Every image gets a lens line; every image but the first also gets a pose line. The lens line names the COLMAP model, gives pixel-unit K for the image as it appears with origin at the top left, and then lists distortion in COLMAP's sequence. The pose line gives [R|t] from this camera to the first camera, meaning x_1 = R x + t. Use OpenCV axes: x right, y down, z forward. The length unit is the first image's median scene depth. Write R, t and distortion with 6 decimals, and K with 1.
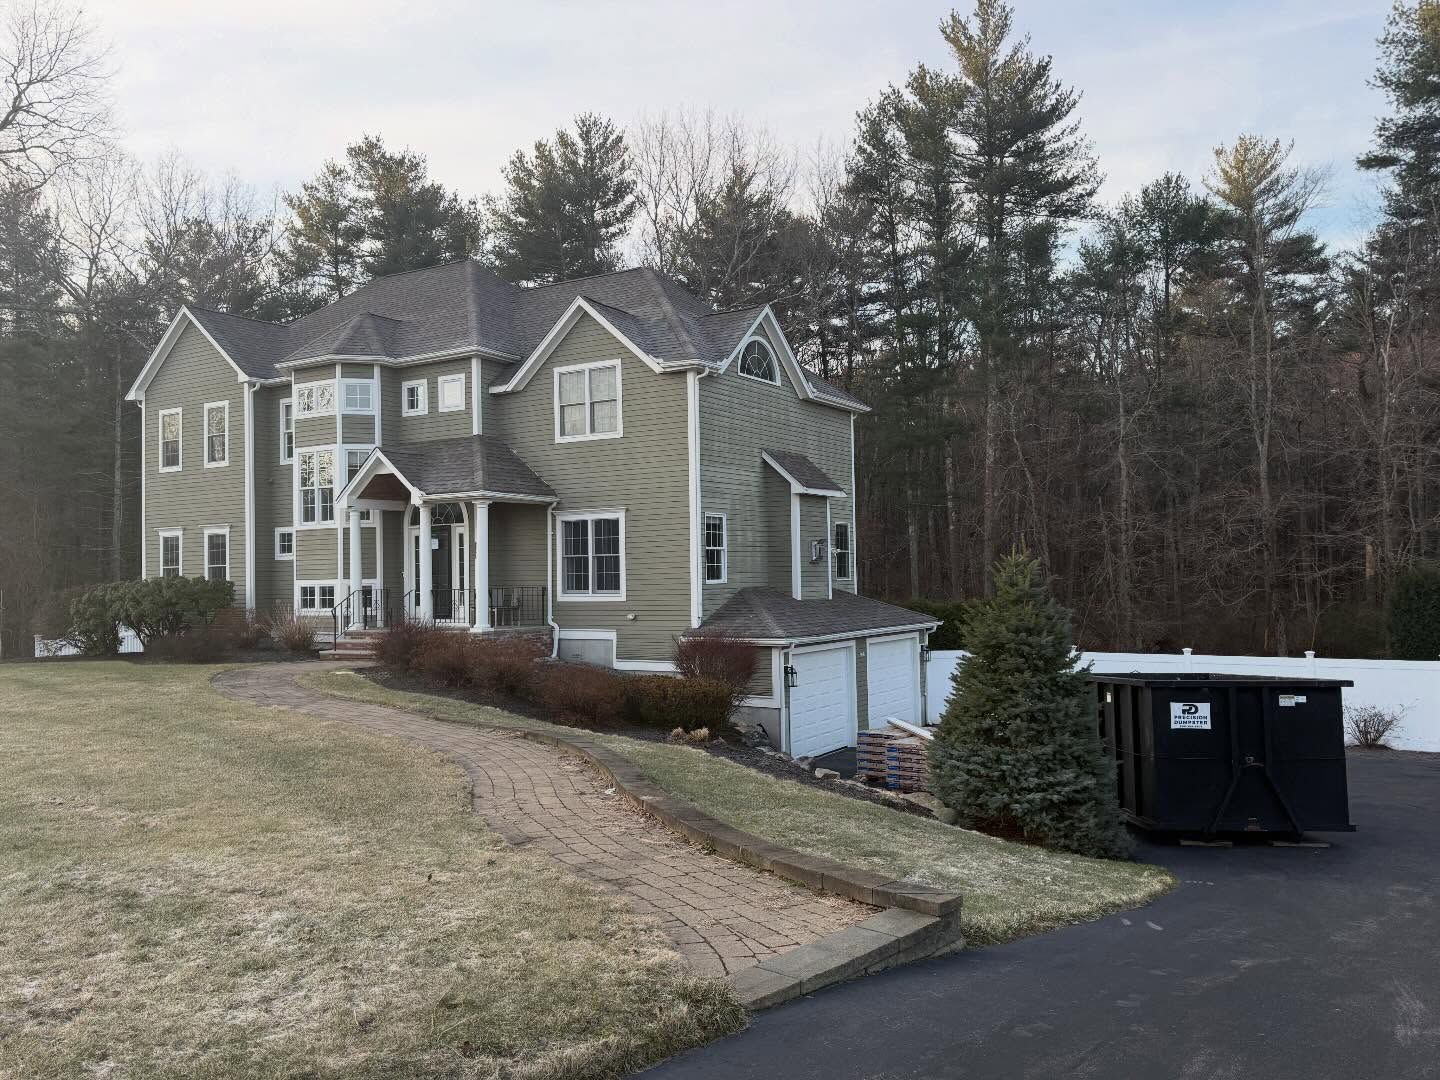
lens RADIAL K [[1107.4, 0, 720.0], [0, 1107.4, 540.0], [0, 0, 1]] dist [0.155083, -0.350929]
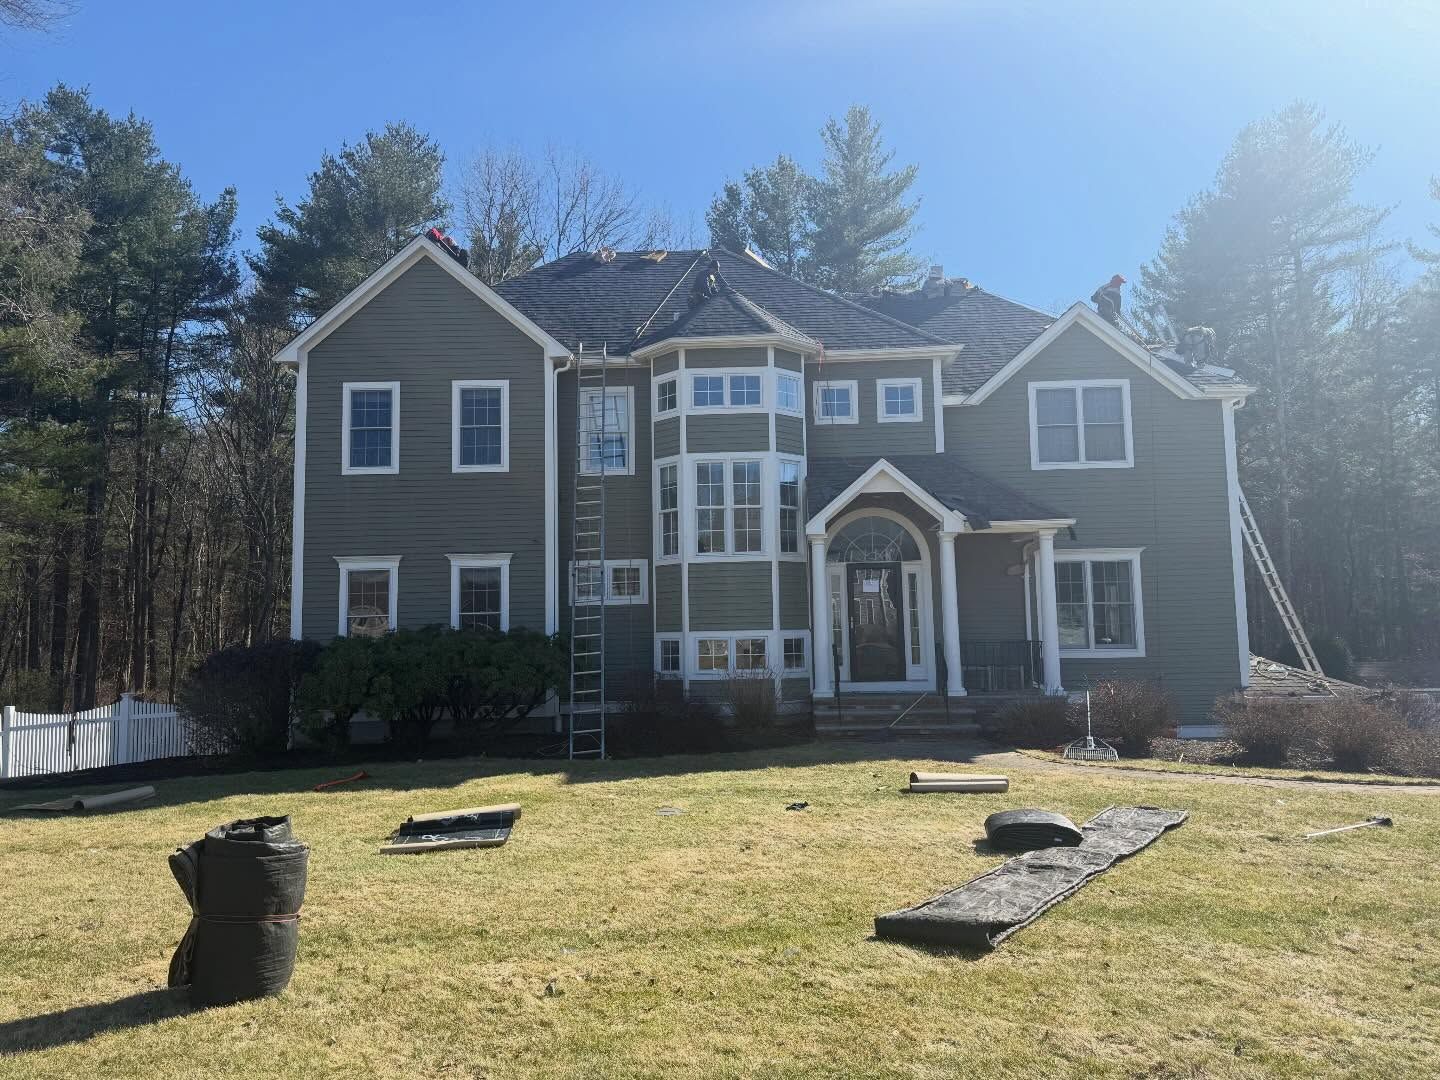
lens RADIAL K [[1092.8, 0, 720.0], [0, 1092.8, 540.0], [0, 0, 1]] dist [0.058580, -0.095523]
pose [[0.868745, 0.052645, 0.492453, -0.724720], [-0.010621, 0.996086, -0.087749, 0.039300], [-0.495145, 0.071002, 0.865904, 0.378569]]
